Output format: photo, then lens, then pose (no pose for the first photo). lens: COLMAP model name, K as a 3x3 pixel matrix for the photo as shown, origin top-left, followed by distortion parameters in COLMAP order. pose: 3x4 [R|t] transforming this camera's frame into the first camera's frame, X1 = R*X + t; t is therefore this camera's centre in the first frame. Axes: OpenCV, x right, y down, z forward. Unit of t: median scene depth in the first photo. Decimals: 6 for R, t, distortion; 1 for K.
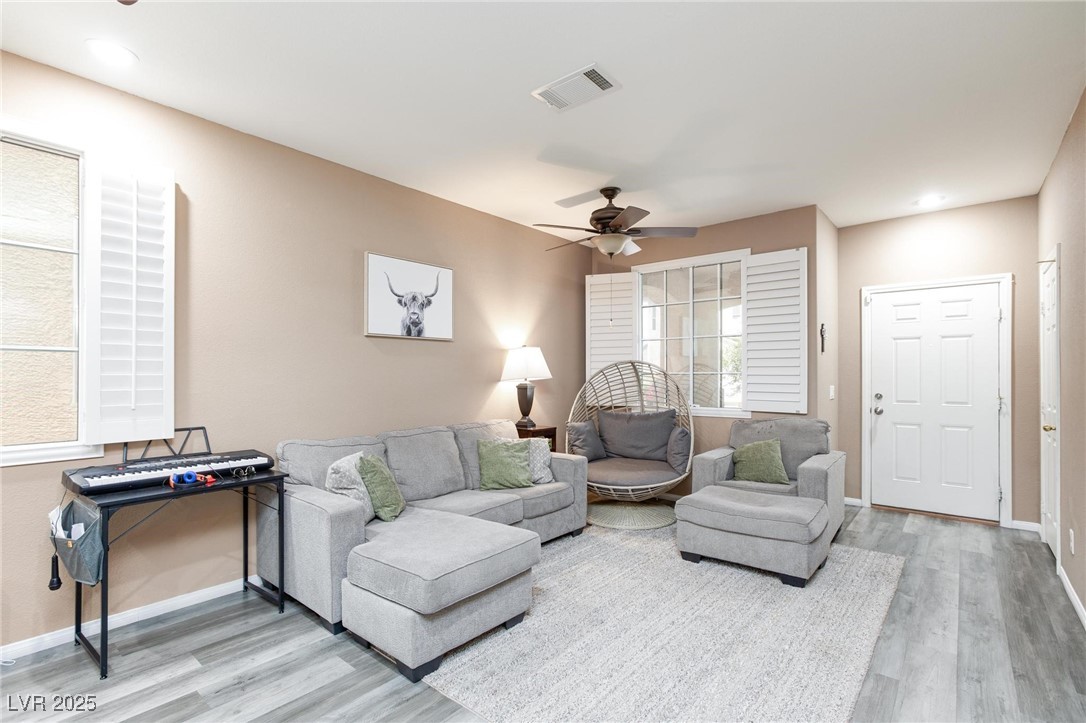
lens RADIAL K [[502.1, 0, 548.4], [0, 502.1, 368.2], [0, 0, 1]] dist [-0.001261, 0.002003]
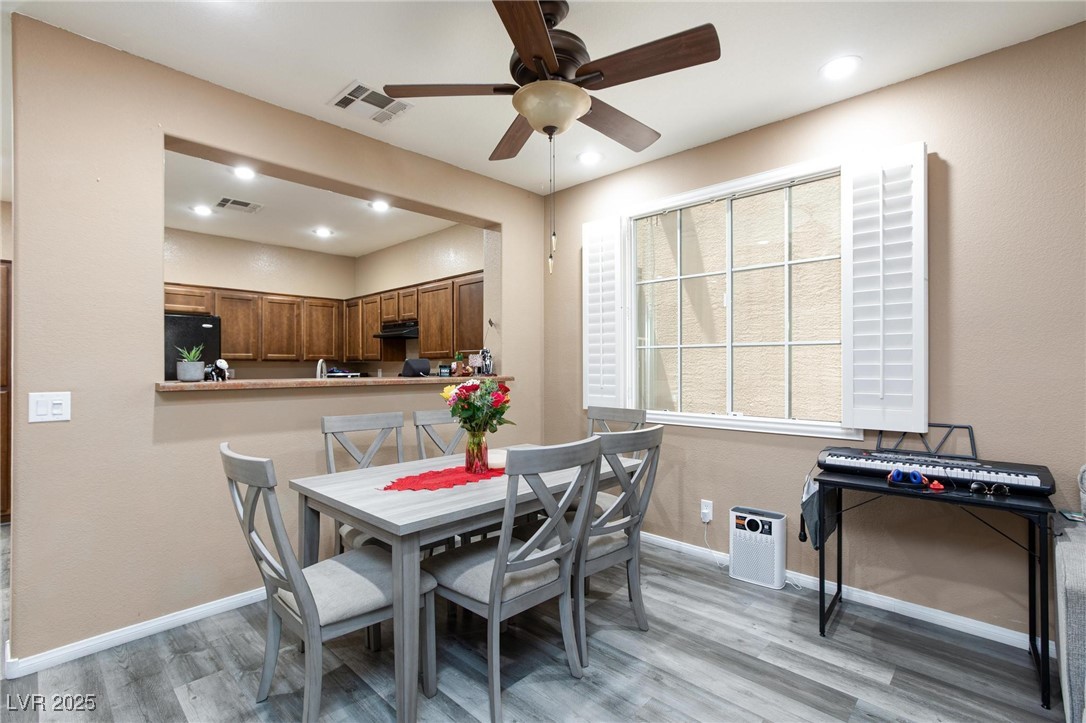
lens RADIAL K [[502.1, 0, 547.8], [0, 502.1, 364.5], [0, 0, 1]] dist [-0.001261, 0.002003]
pose [[-0.079295, -0.003615, -0.996845, 0.236943], [0.014122, 0.999889, -0.004749, 0.008396], [0.996751, -0.014454, -0.079235, 0.412545]]
